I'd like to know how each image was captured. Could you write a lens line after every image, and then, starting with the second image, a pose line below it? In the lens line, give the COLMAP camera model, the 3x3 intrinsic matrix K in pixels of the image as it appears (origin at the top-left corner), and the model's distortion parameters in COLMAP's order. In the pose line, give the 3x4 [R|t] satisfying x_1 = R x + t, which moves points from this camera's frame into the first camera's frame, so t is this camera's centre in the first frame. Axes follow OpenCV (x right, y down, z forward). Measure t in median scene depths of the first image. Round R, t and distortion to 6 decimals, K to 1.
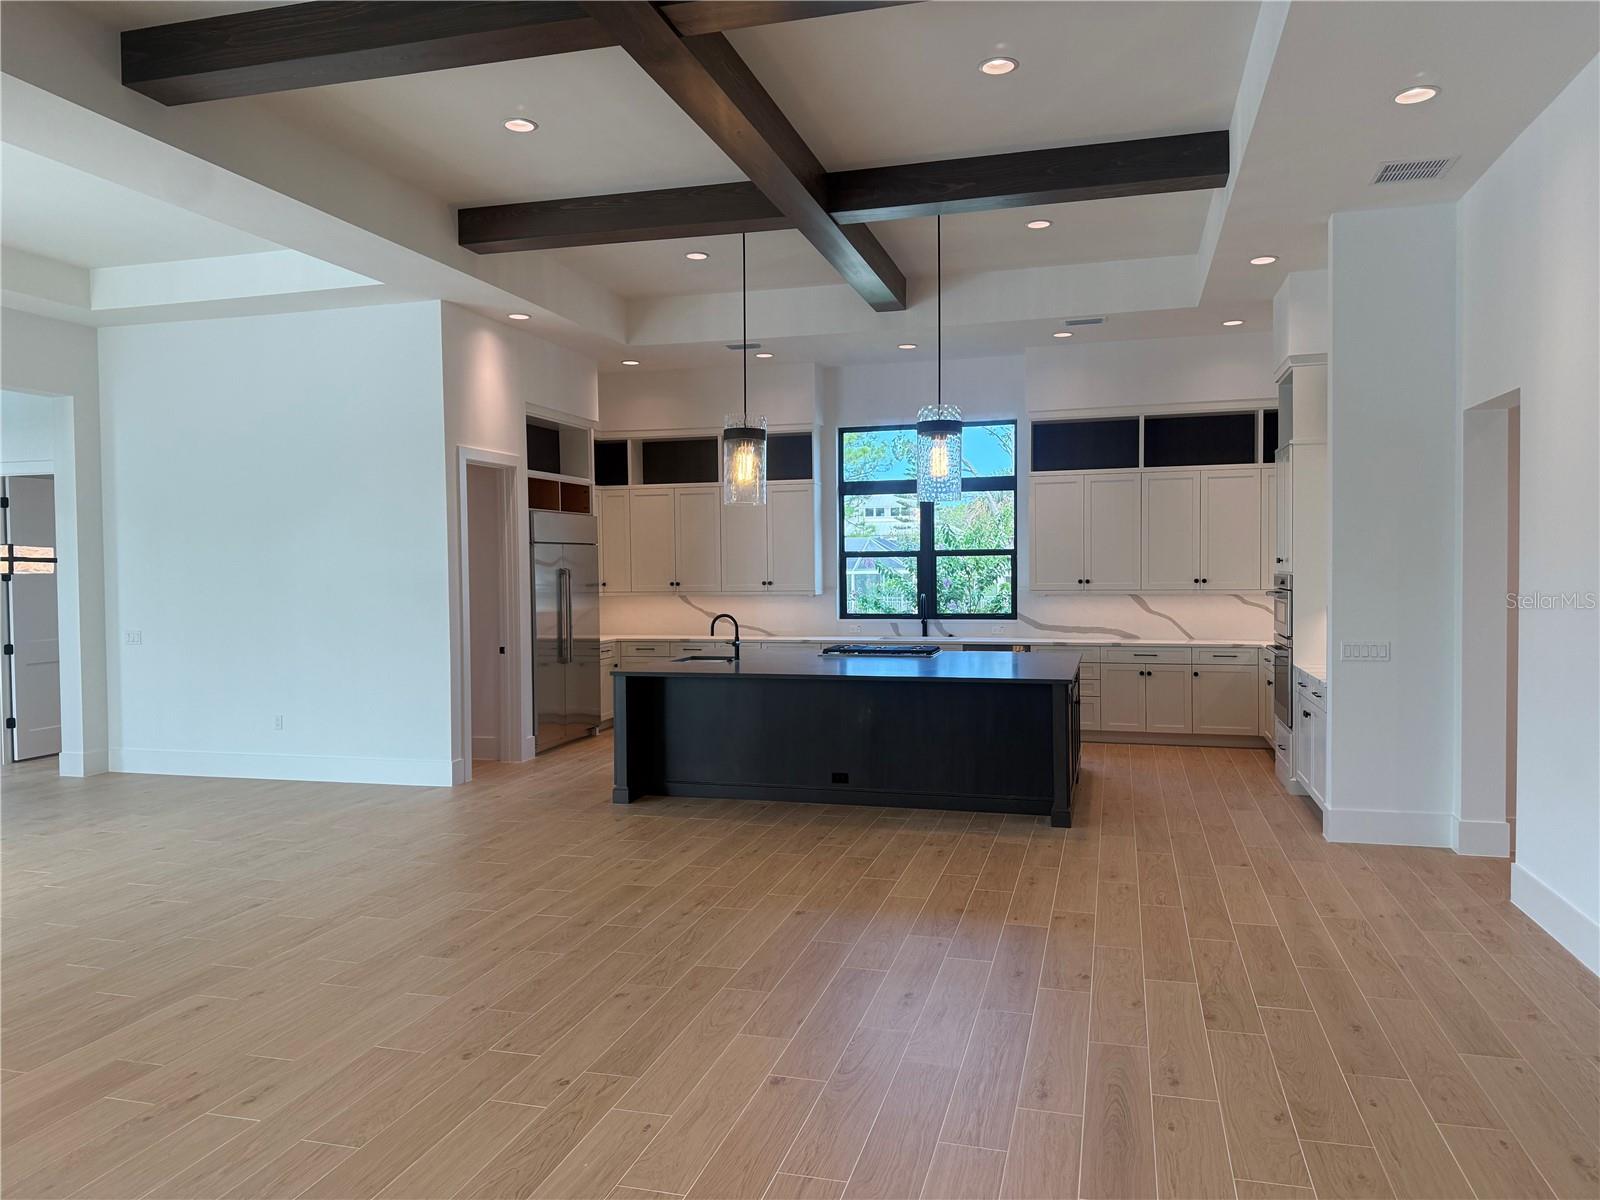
lens RADIAL K [[1135.8, 0, 784.1], [0, 1135.8, 592.3], [0, 0, 1]] dist [0.003351, -0.000451]
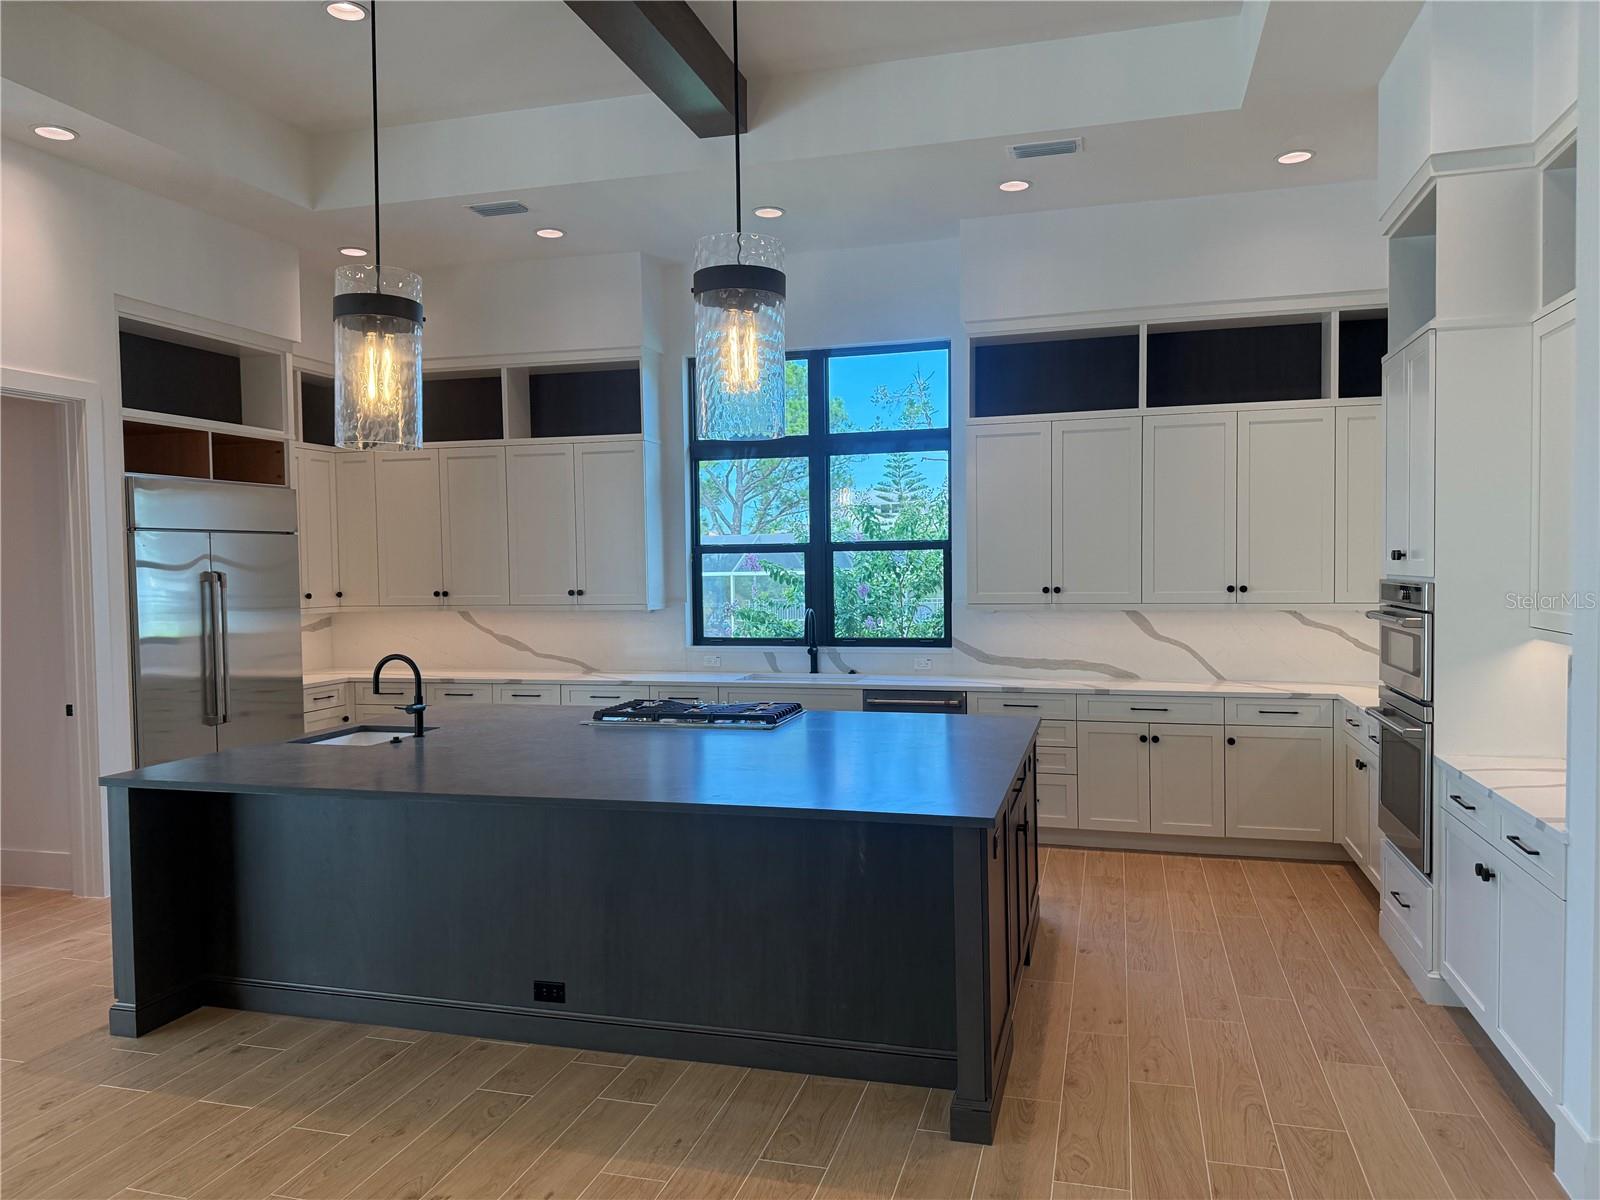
lens RADIAL K [[1128.0, 0, 800.0], [0, 1128.0, 600.0], [0, 0, 1]] dist [-0.001752, -0.024706]
pose [[0.999898, -0.003157, 0.013902, 0.118876], [0.003044, 0.999962, 0.008148, -0.009757], [-0.013927, -0.008105, 0.999870, 0.387005]]
